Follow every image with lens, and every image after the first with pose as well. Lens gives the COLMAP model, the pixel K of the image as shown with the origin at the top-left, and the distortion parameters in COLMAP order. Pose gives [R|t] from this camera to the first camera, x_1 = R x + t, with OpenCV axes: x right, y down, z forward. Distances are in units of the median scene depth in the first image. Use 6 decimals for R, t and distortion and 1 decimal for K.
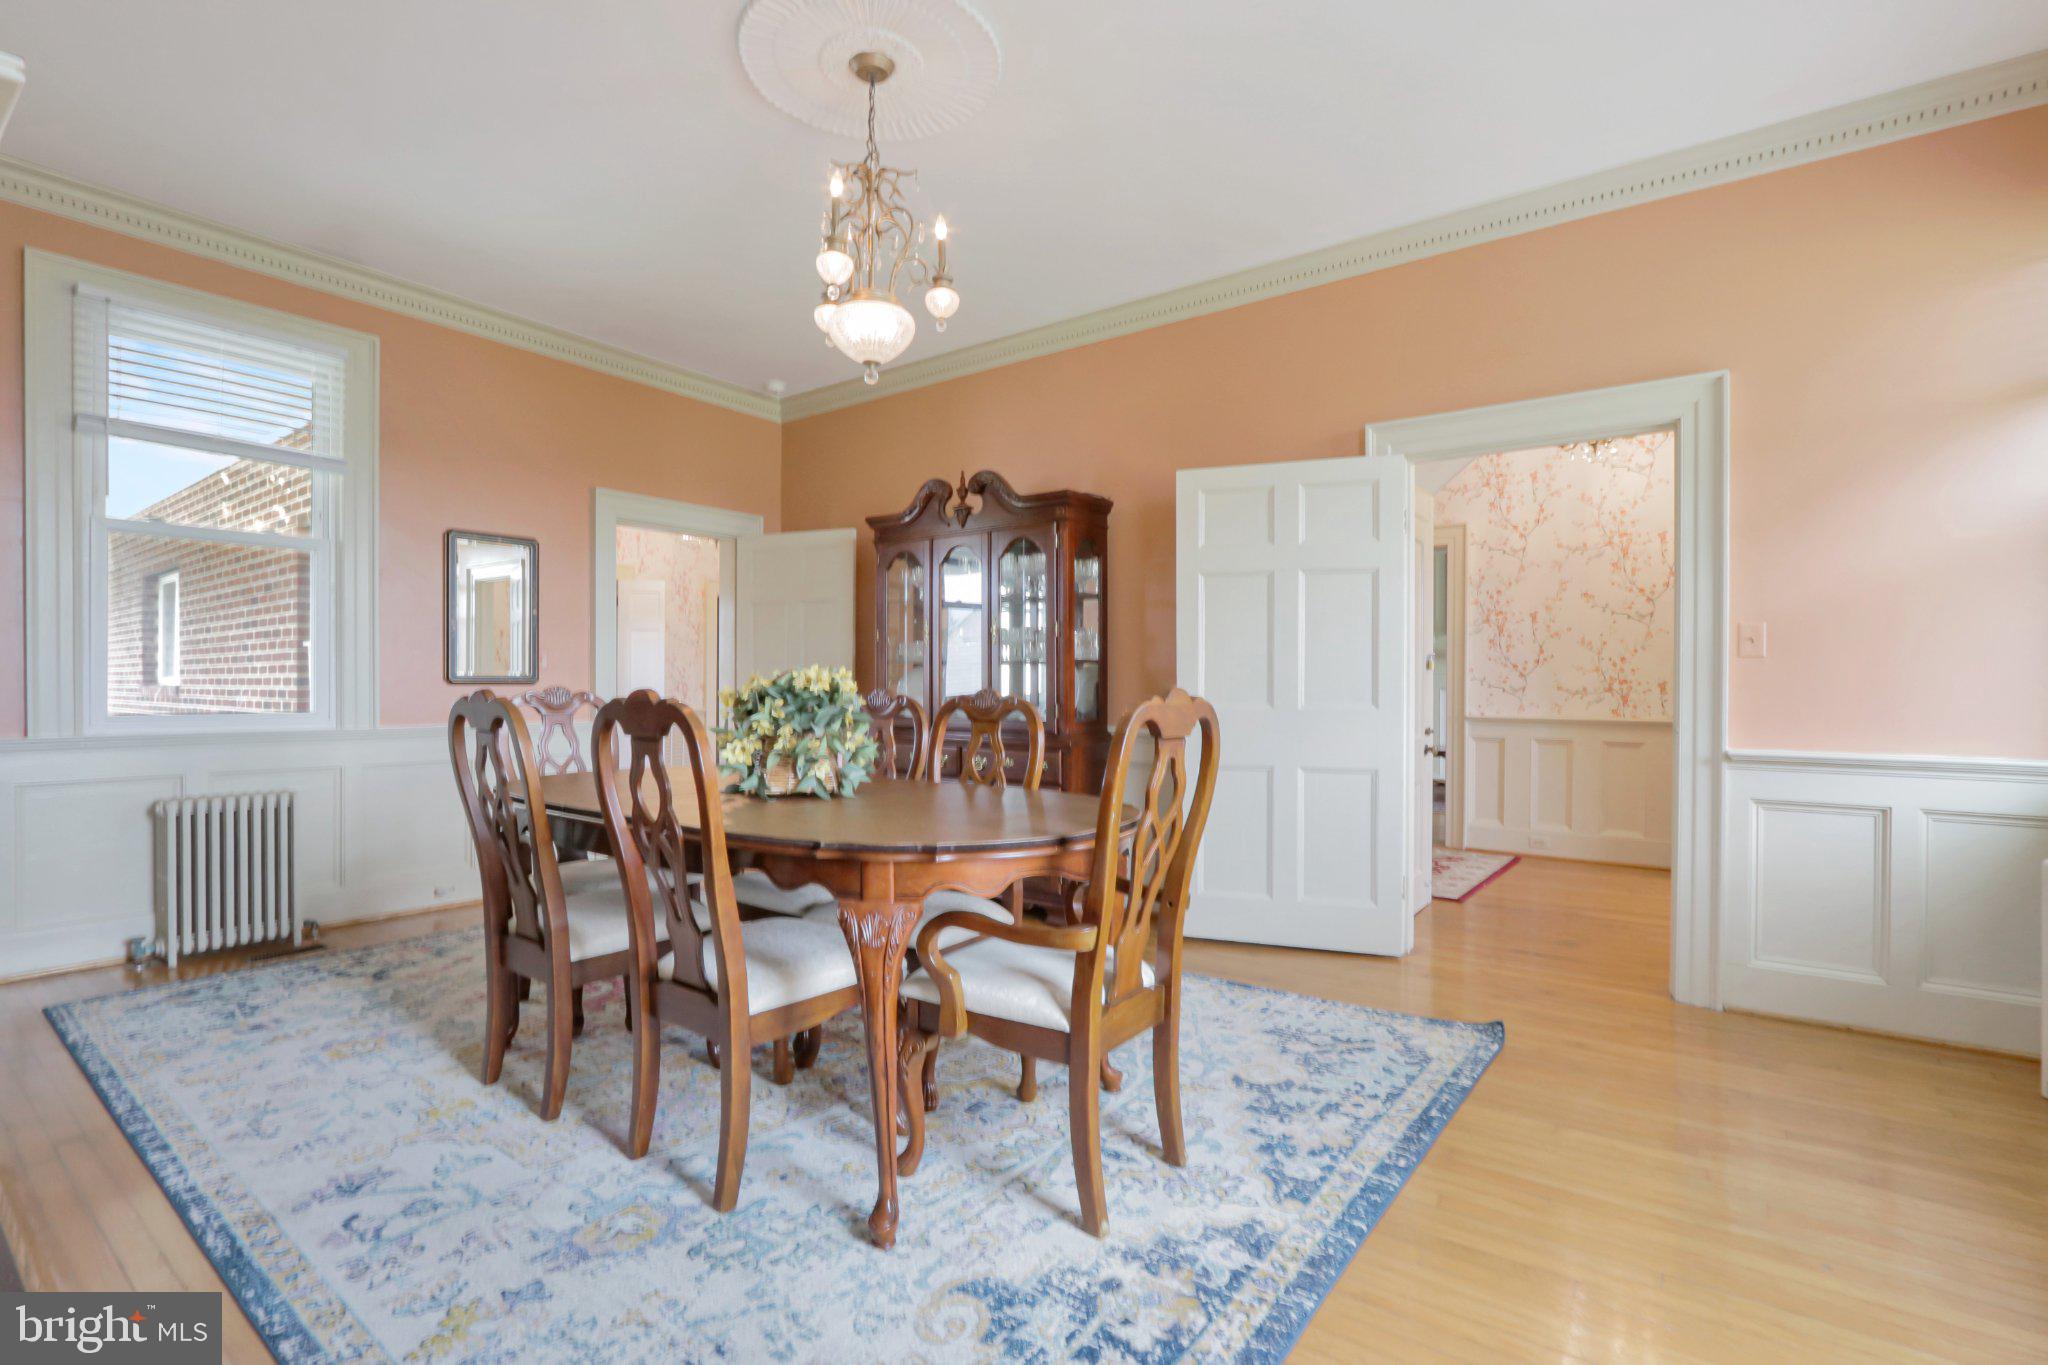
lens RADIAL K [[947.6, 0, 1024.0], [0, 947.6, 682.5], [0, 0, 1]] dist [-0.022212, -0.000039]
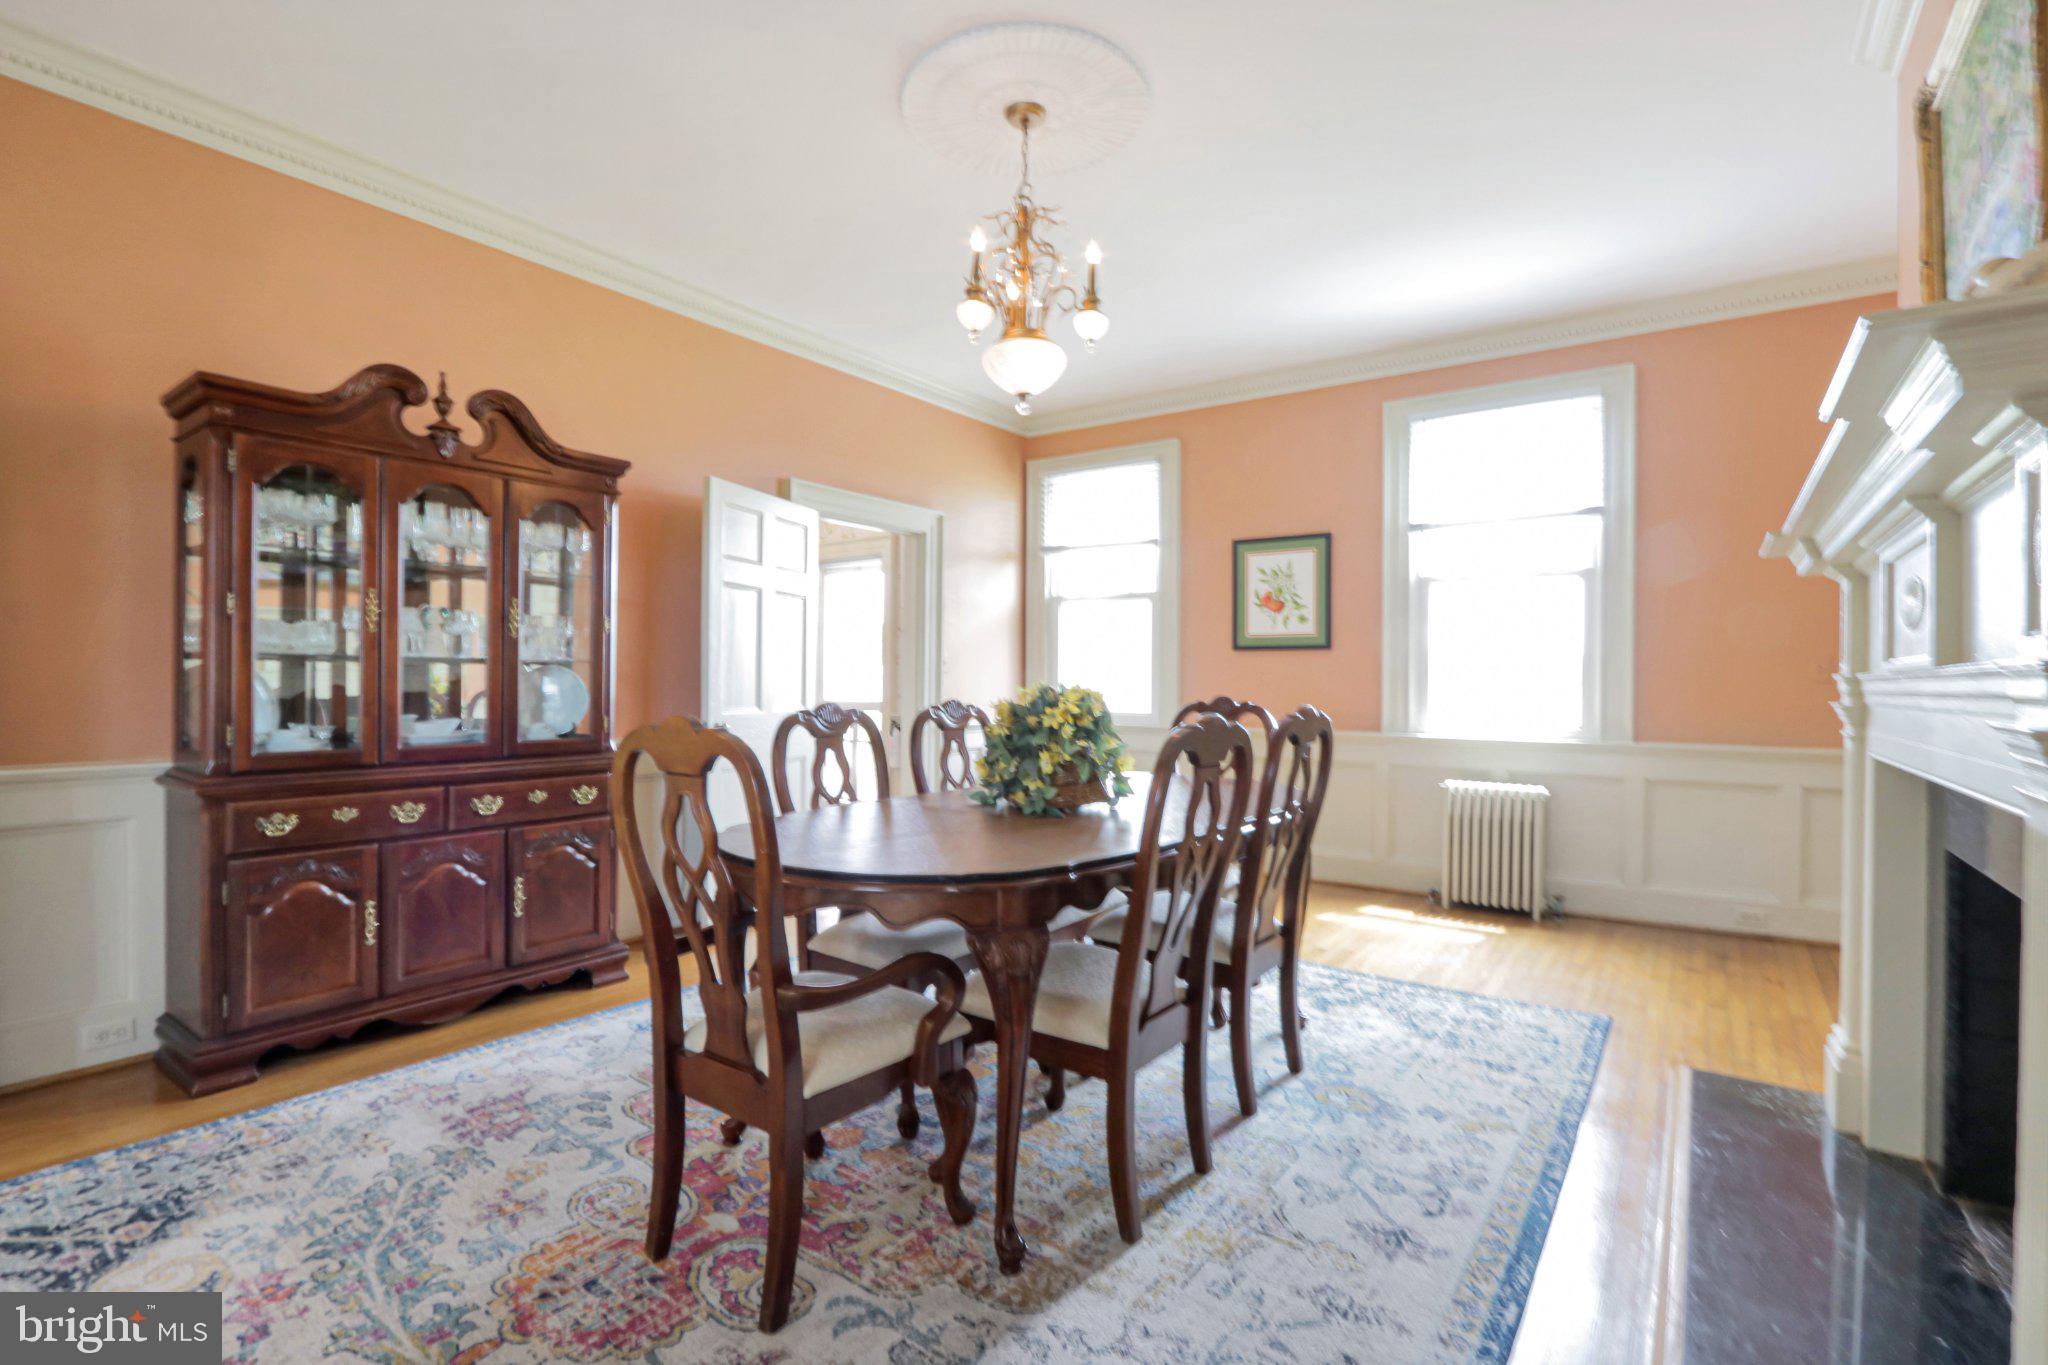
lens RADIAL K [[964.6, 0, 1024.0], [0, 964.6, 682.5], [0, 0, 1]] dist [0.003568, 0.000397]
pose [[-0.032366, -0.001921, 0.999474, -1.242873], [-0.005704, 0.999982, 0.001737, -0.020047], [-0.999460, -0.005644, -0.032377, 1.031642]]
